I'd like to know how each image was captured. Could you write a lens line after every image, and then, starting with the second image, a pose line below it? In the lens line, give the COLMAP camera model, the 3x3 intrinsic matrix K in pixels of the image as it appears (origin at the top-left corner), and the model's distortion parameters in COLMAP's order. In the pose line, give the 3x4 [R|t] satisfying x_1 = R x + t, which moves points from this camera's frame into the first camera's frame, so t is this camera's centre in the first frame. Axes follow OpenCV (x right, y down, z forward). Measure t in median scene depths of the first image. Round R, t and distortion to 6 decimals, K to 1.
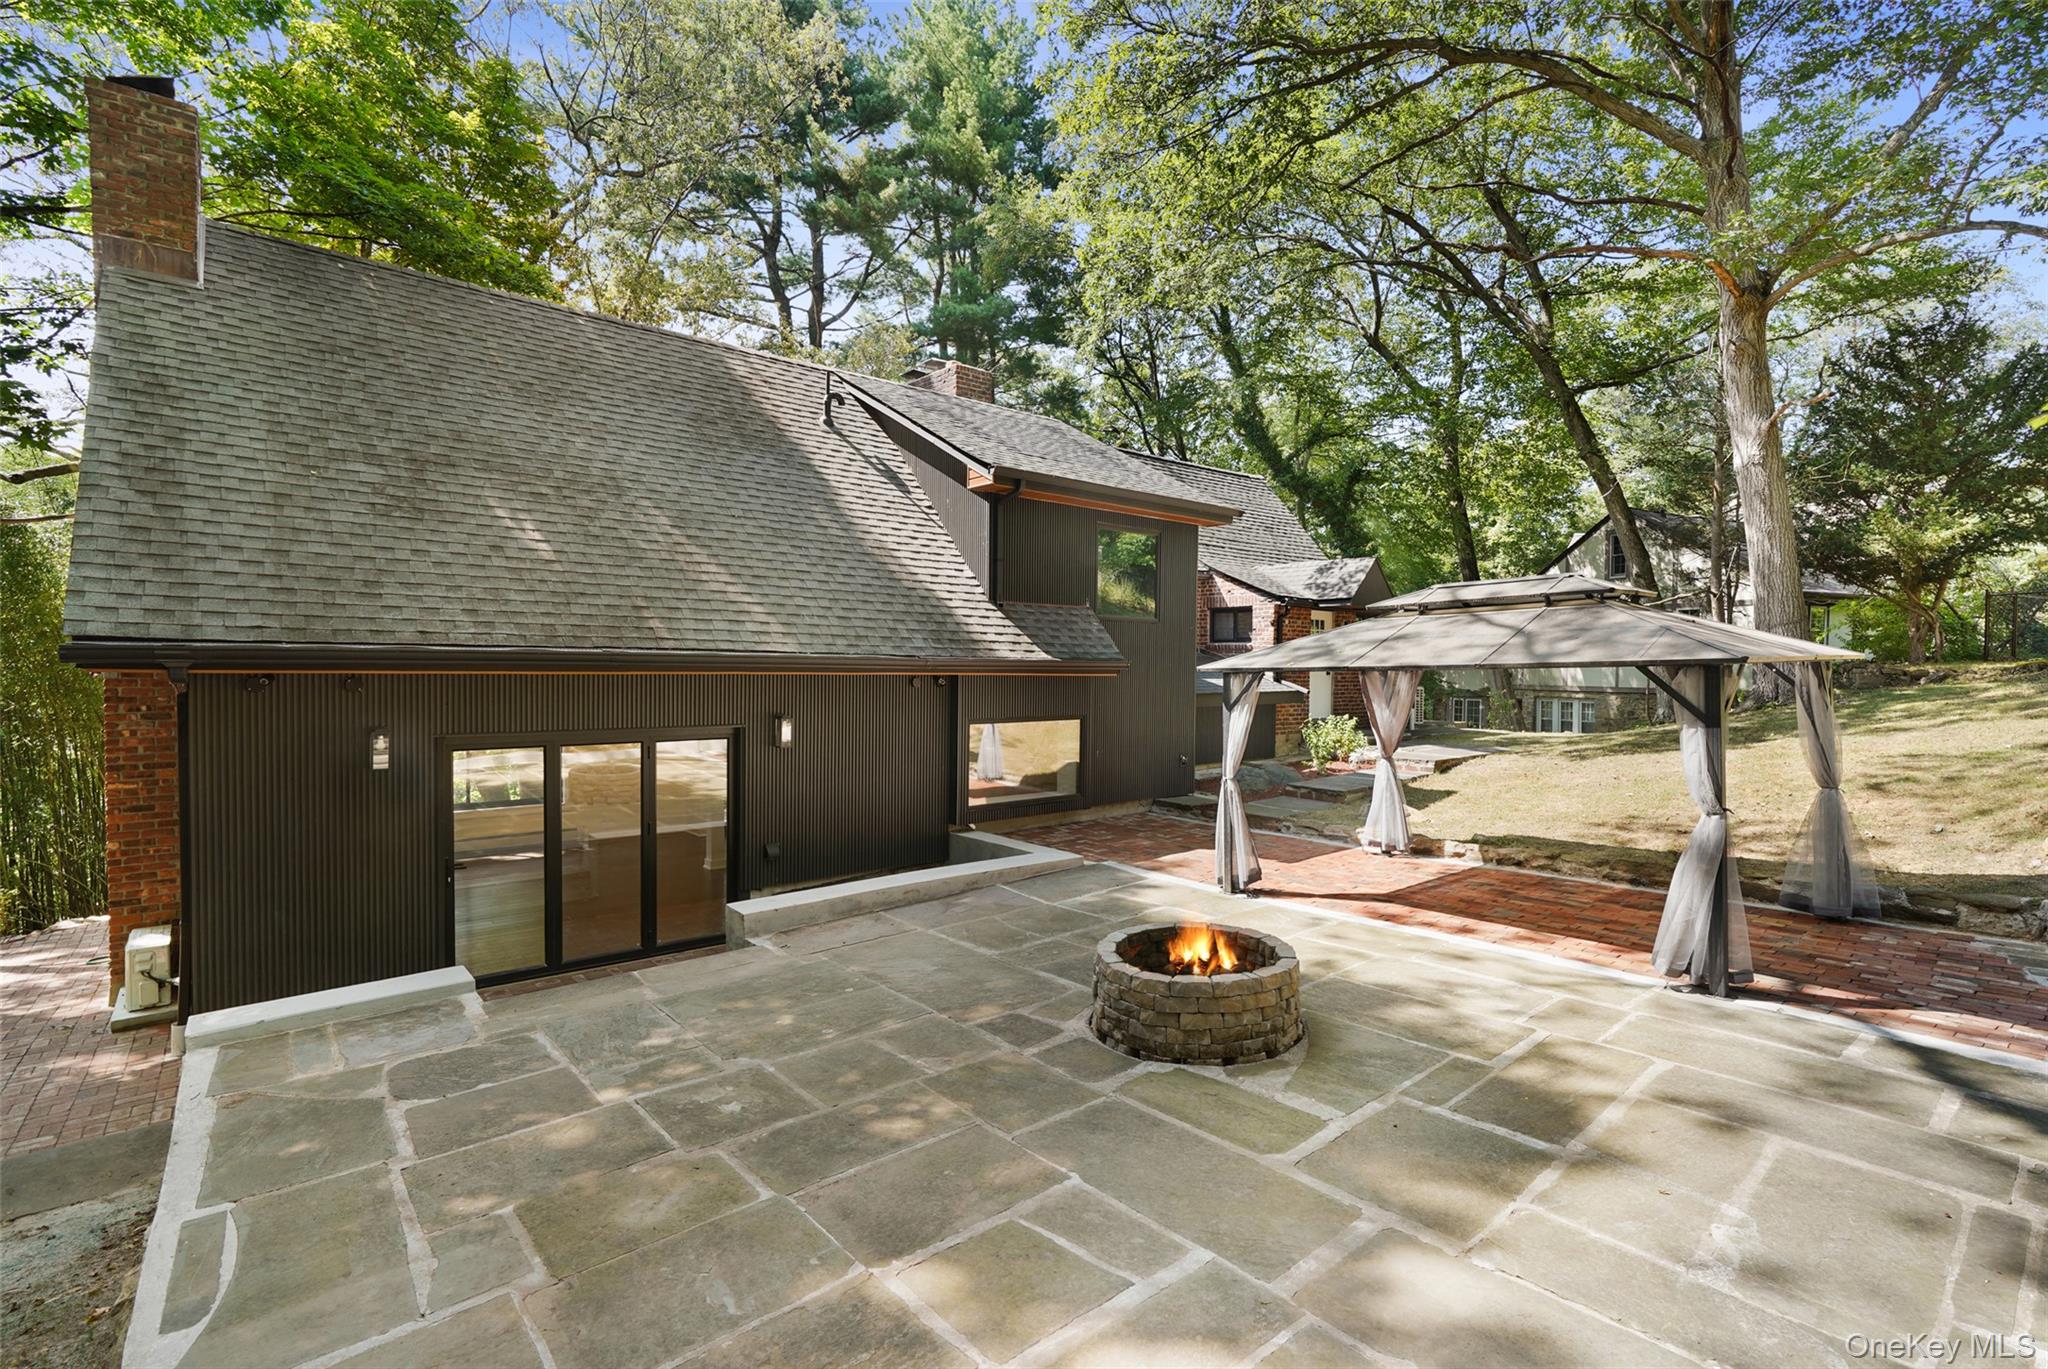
lens RADIAL K [[918.8, 0, 1029.1], [0, 918.8, 702.6], [0, 0, 1]] dist [-0.010887, 0.000664]
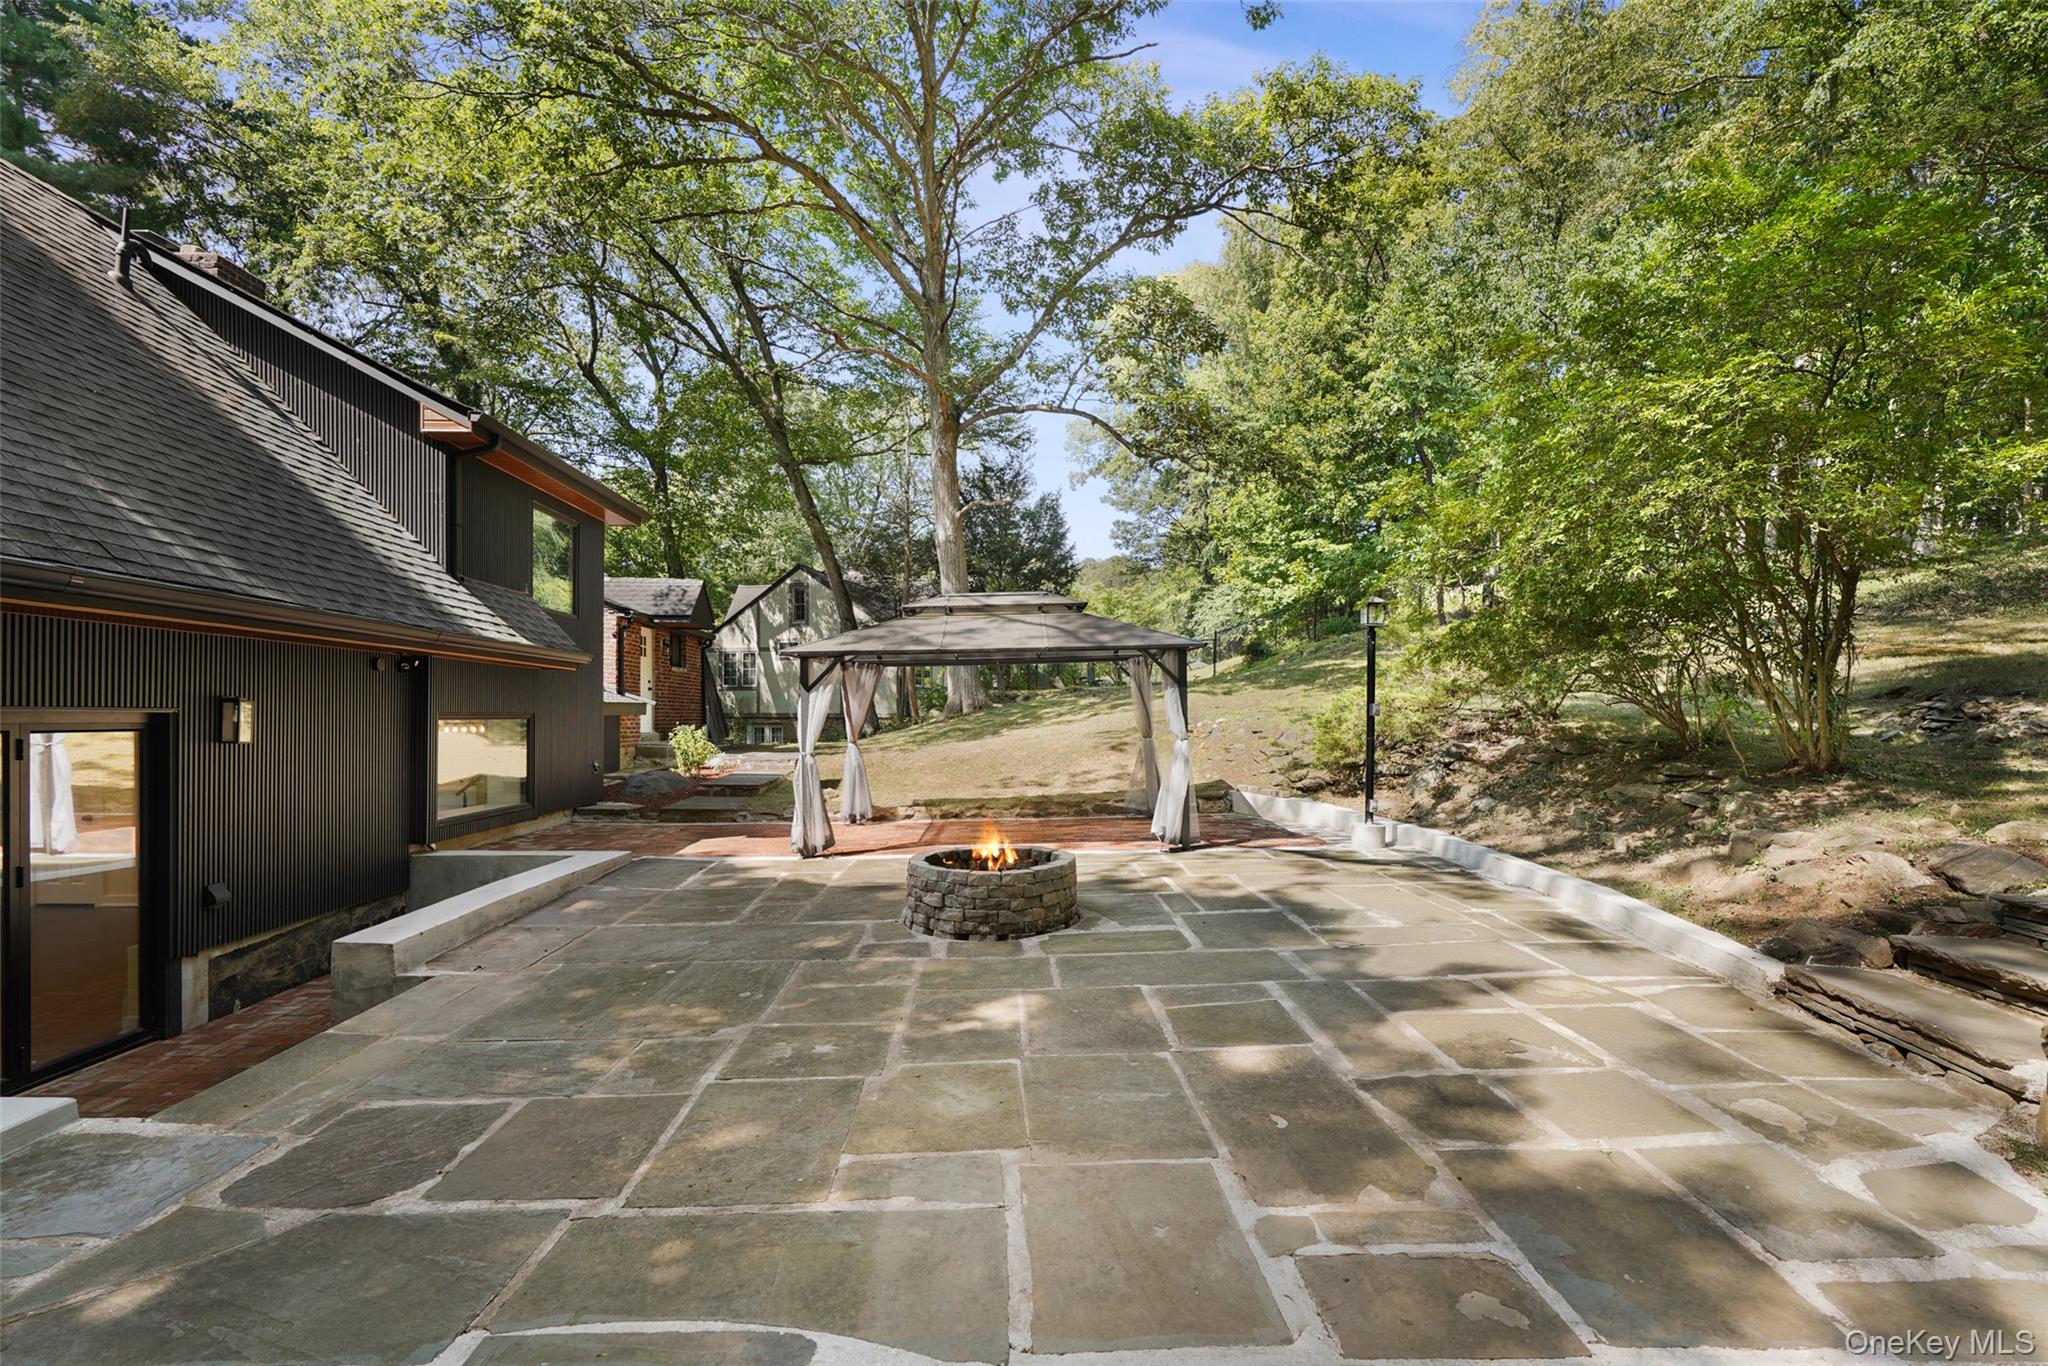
lens RADIAL K [[901.6, 0, 996.8], [0, 901.6, 730.5], [0, 0, 1]] dist [-0.001706, 0.000225]
pose [[0.648776, -0.019019, 0.760742, -0.535495], [0.028486, 0.999594, 0.000697, 0.071392], [-0.760446, 0.021218, 0.649054, 0.152656]]
